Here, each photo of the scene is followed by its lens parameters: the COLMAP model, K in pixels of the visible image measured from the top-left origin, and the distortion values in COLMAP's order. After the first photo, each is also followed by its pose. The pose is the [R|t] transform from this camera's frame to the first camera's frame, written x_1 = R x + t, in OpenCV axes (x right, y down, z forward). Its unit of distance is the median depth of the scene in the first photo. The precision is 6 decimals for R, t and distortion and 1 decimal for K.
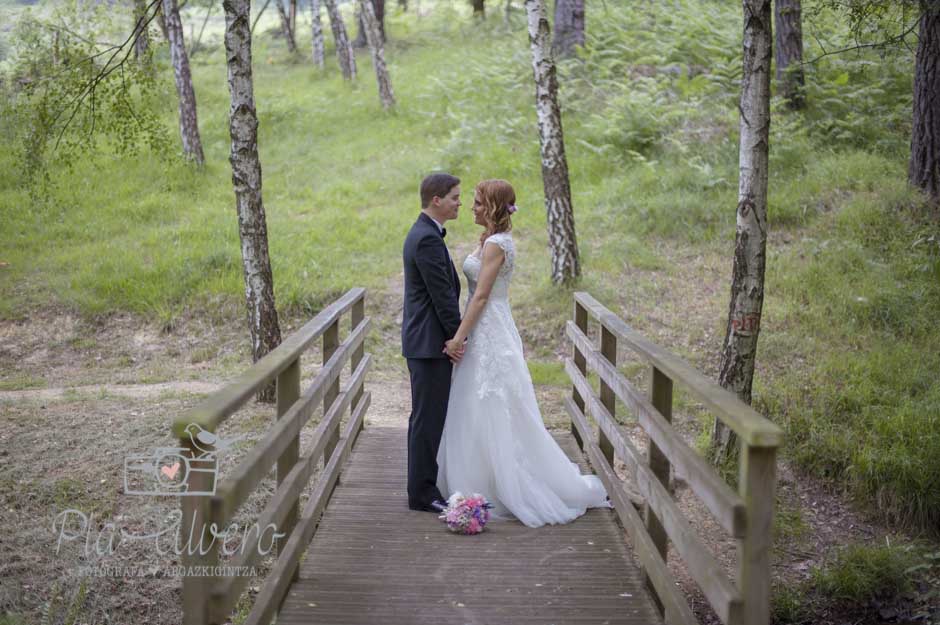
lens RADIAL K [[1347.7, 0, 470.1], [0, 1347.7, 311.0], [0, 0, 1]] dist [-0.114585, 0.000000]
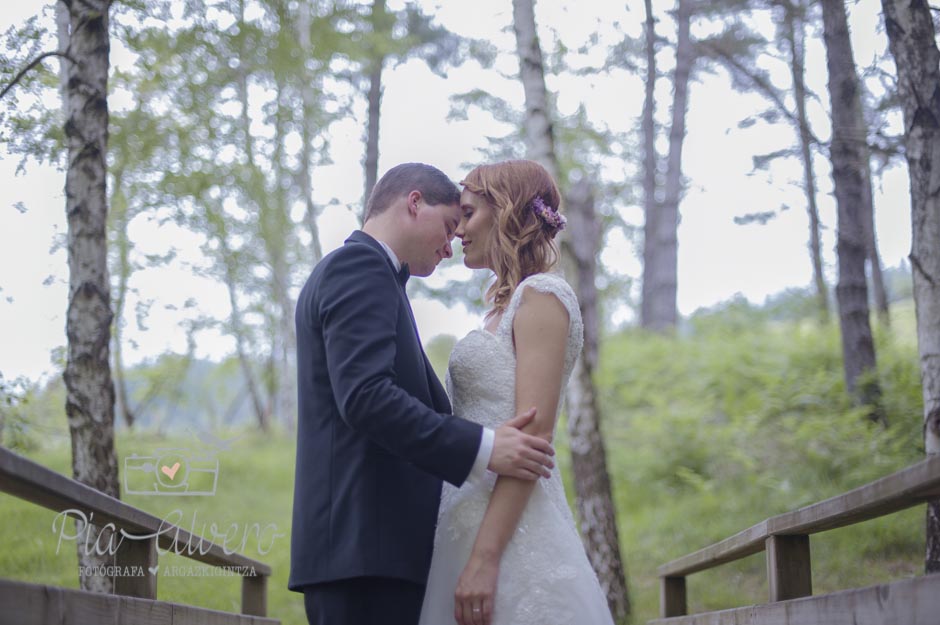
lens RADIAL K [[1347.7, 0, 469.5], [0, 1347.7, 316.4], [0, 0, 1]] dist [-0.114585, 0.000000]
pose [[0.999856, -0.016513, 0.003850, 0.001535], [0.016885, 0.948960, -0.314944, 0.054010], [0.001547, 0.314964, 0.949102, 0.426085]]
